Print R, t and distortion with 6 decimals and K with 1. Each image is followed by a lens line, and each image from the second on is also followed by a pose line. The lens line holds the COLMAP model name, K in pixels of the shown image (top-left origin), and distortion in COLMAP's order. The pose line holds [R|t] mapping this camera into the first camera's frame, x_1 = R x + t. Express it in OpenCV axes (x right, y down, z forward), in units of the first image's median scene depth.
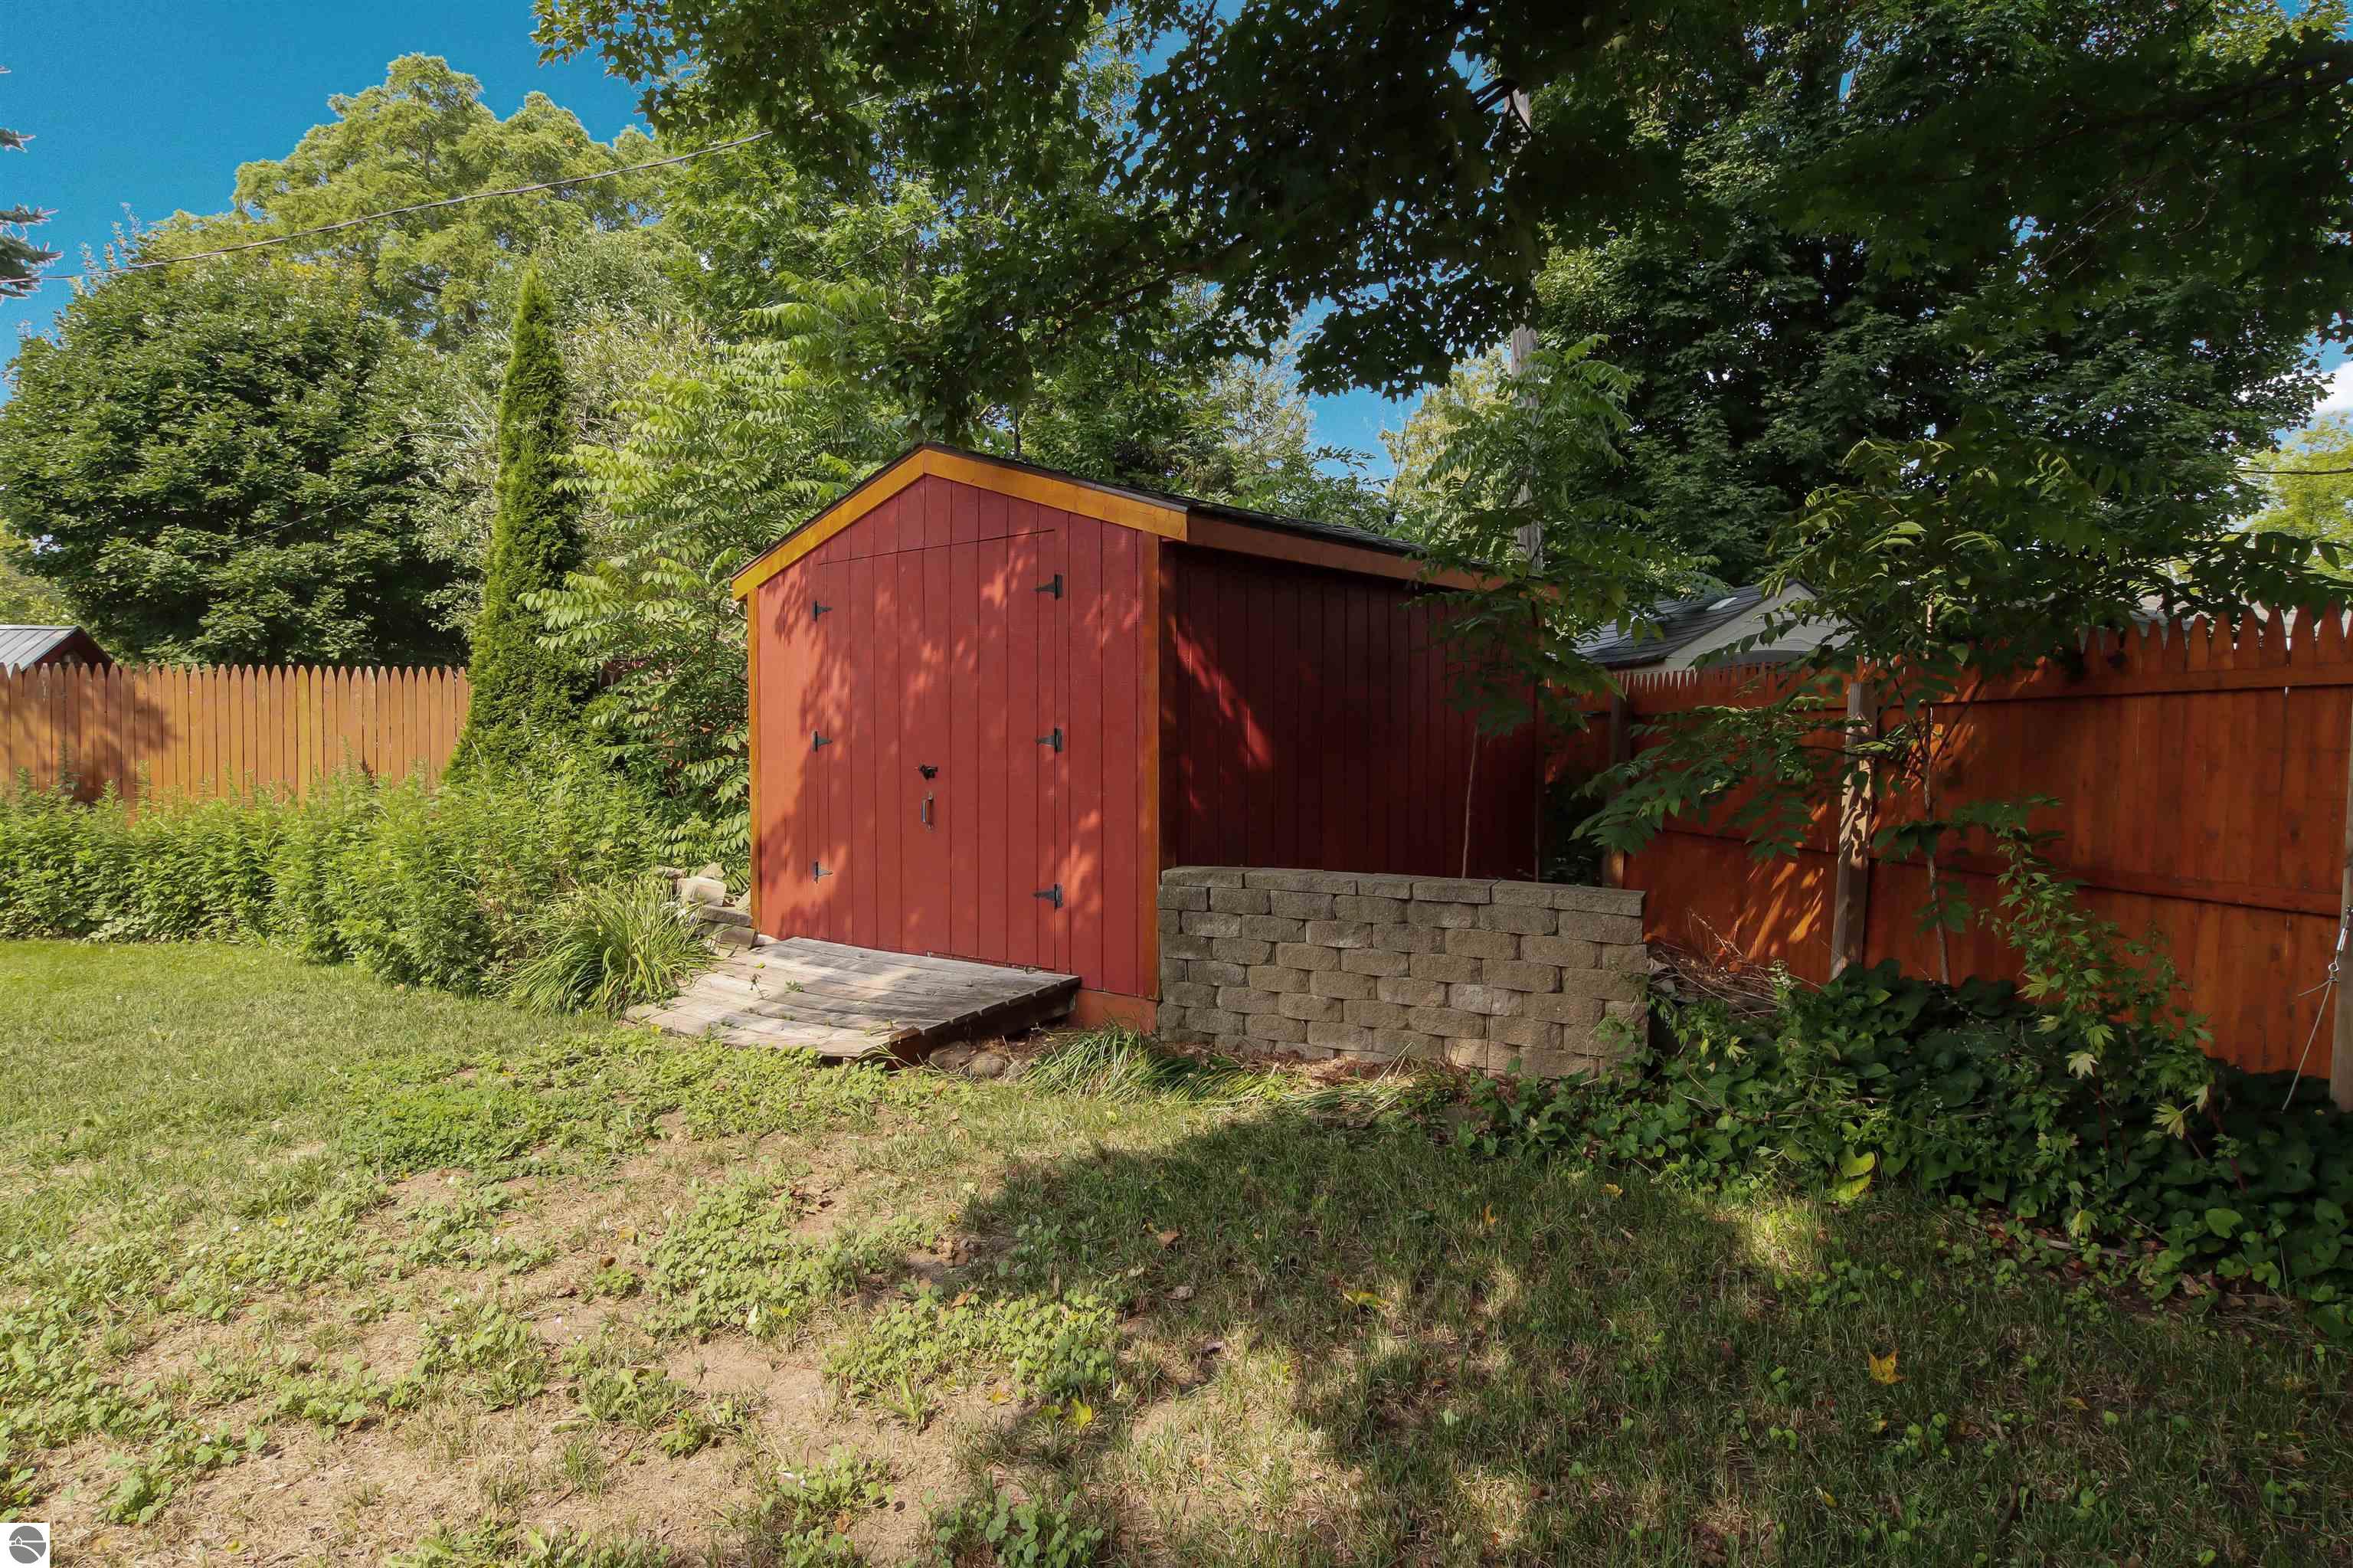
lens RADIAL K [[1343.9, 0, 1177.6], [0, 1343.9, 769.6], [0, 0, 1]] dist [-0.000026, -0.008029]
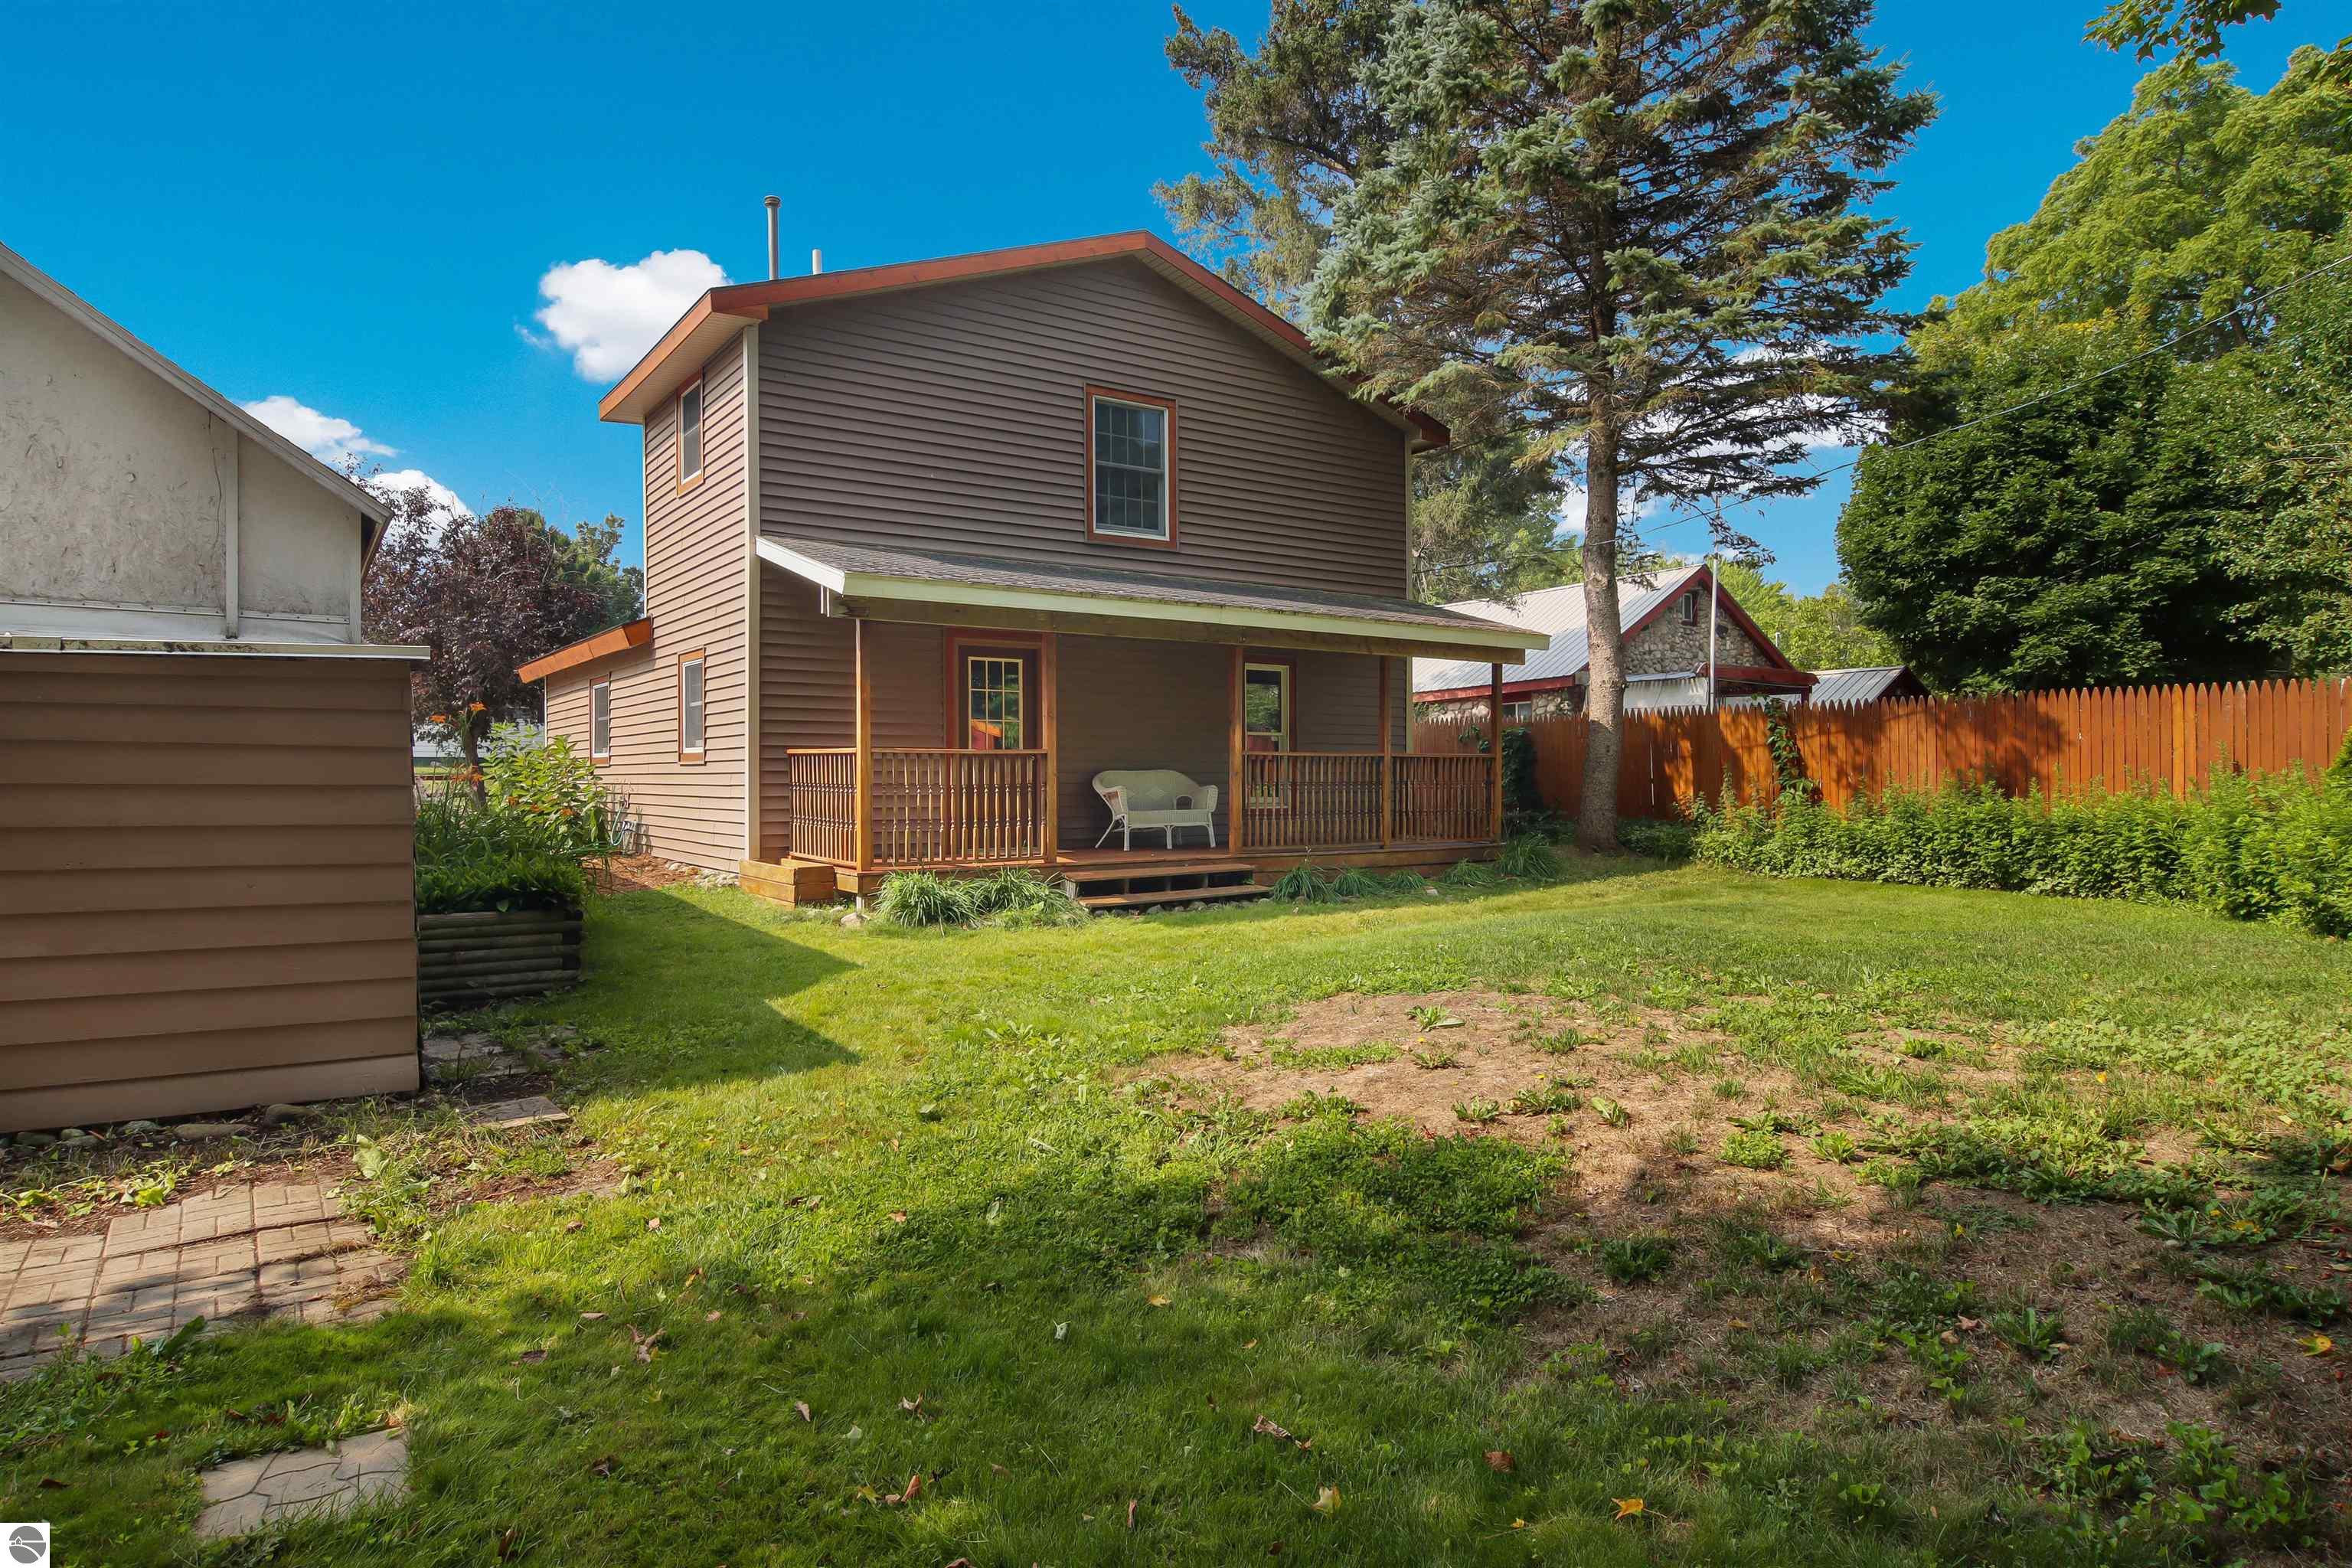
lens RADIAL K [[1343.2, 0, 1196.9], [0, 1343.2, 771.0], [0, 0, 1]] dist [-0.000026, -0.008029]
pose [[0.433500, -0.003243, -0.901148, 0.023363], [-0.010860, 0.999902, -0.008823, 0.010089], [0.901088, 0.013611, 0.433422, -0.150661]]
